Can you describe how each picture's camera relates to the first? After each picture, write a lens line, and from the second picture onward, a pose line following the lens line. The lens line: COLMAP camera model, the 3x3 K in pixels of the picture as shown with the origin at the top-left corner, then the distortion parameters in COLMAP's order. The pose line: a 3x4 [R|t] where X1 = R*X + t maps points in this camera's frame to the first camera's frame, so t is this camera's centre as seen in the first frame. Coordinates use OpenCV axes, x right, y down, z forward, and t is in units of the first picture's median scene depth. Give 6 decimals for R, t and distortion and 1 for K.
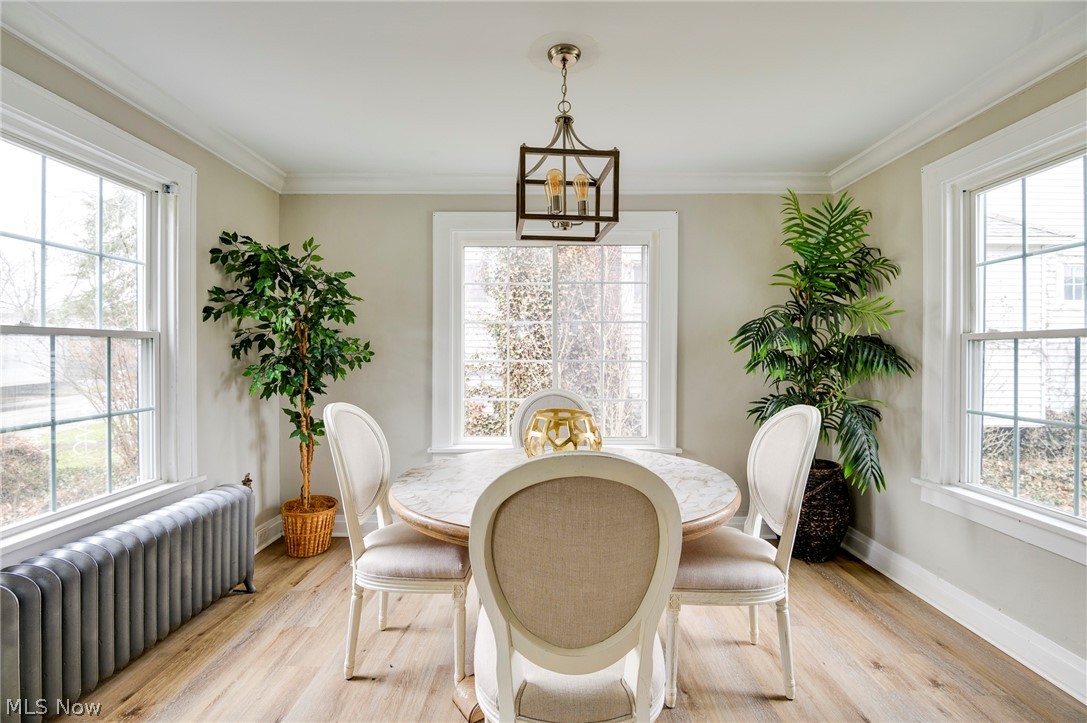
lens RADIAL K [[505.6, 0, 538.0], [0, 505.6, 357.9], [0, 0, 1]] dist [-0.016834, -0.004250]
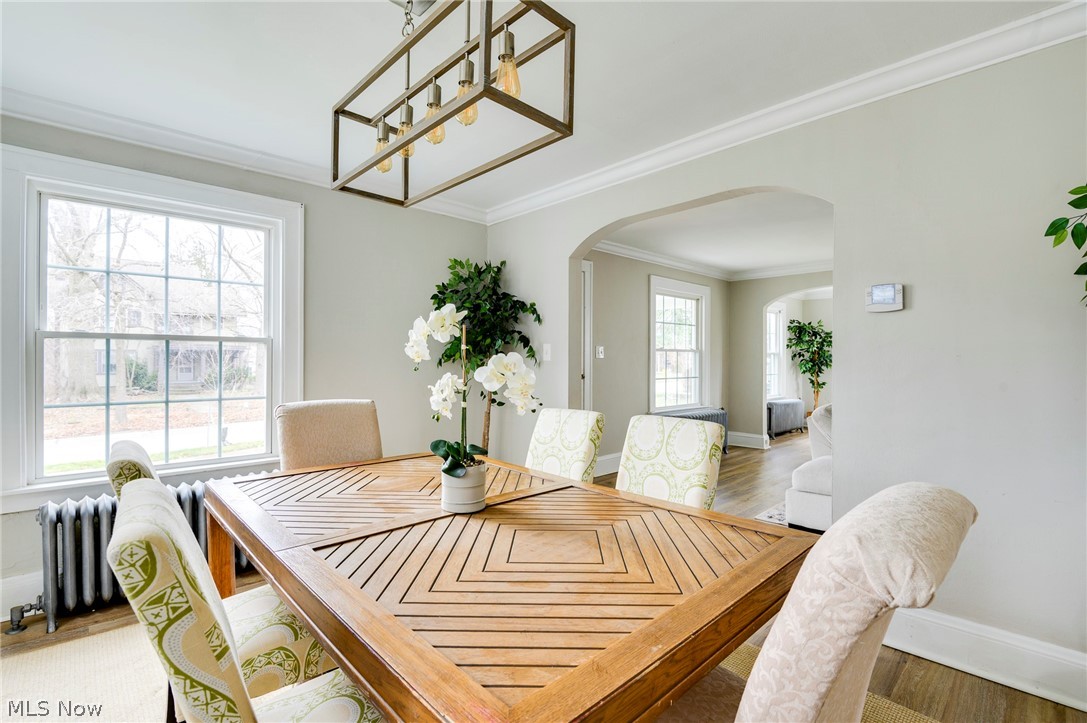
lens RADIAL K [[505.6, 0, 543.9], [0, 505.6, 357.7], [0, 0, 1]] dist [-0.016834, -0.004250]
pose [[0.703971, -0.001742, -0.710227, 0.490352], [-0.010846, 0.999854, -0.013202, 0.039700], [0.710146, 0.016997, 0.703849, -2.171861]]
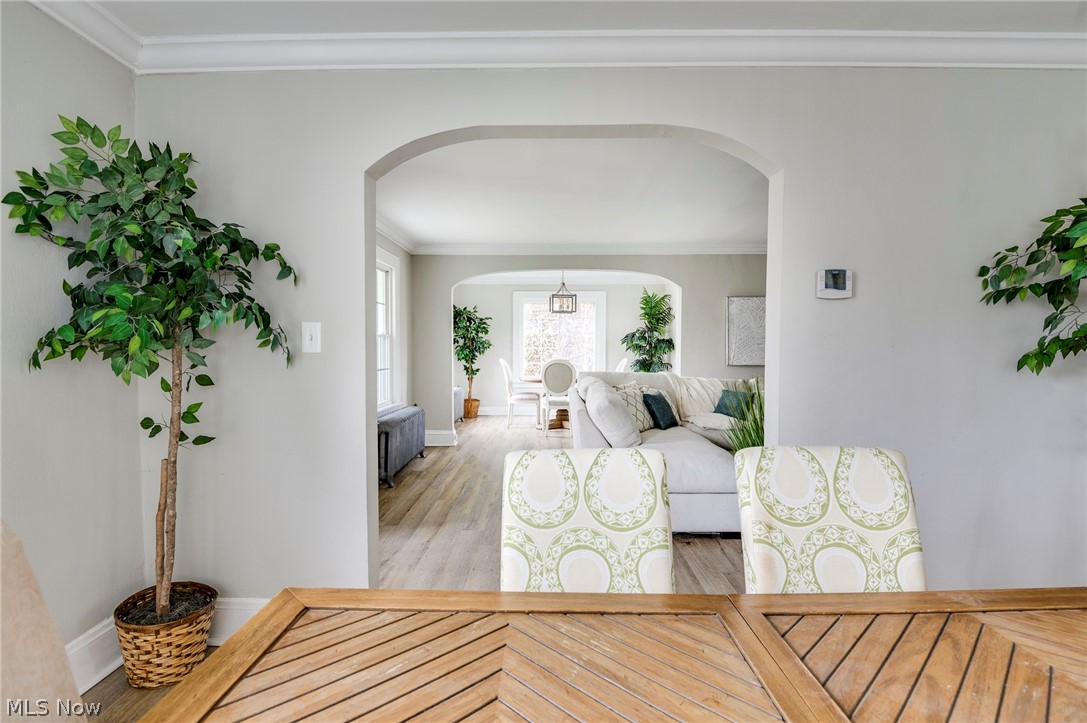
lens RADIAL K [[528.9, 0, 545.9], [0, 528.9, 359.5], [0, 0, 1]] dist [-0.015011, -0.002748]
pose [[0.999769, -0.001520, 0.021444, -0.111299], [0.001214, 0.999897, 0.014270, 0.029413], [-0.021463, -0.014241, 0.999668, -2.006548]]
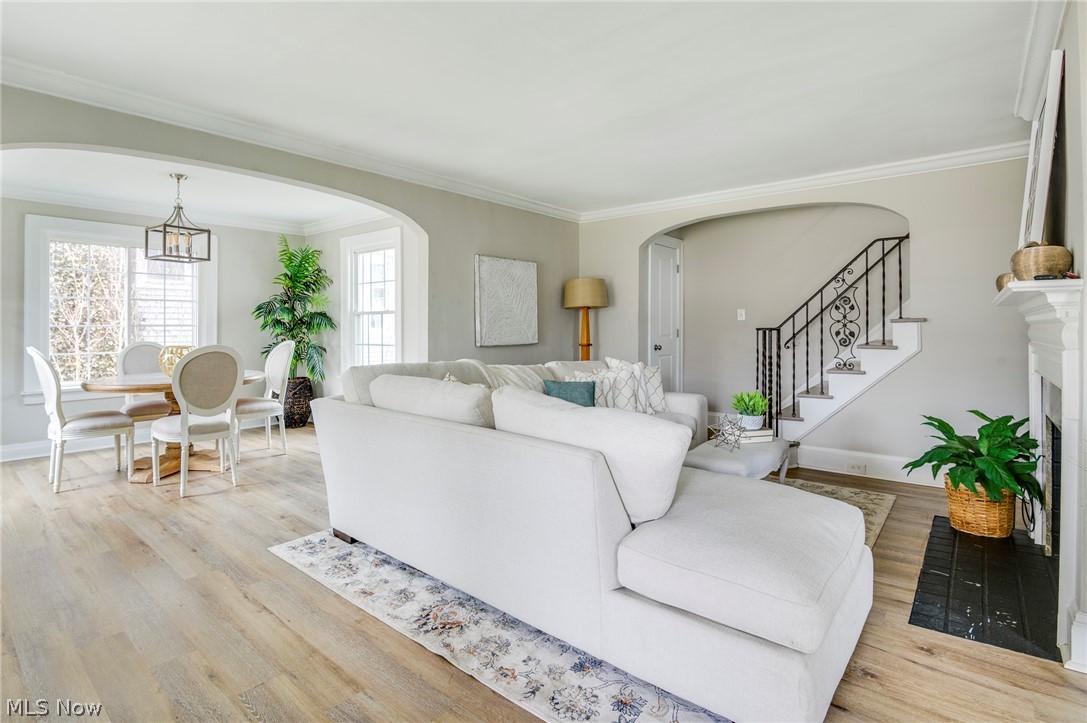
lens RADIAL K [[533.9, 0, 511.0], [0, 533.9, 325.7], [0, 0, 1]] dist [-0.016903, -0.002912]
pose [[0.648264, -0.001488, 0.761415, -0.490961], [0.011175, 0.999909, -0.007560, 0.036233], [-0.761334, 0.013410, 0.648221, -0.995914]]
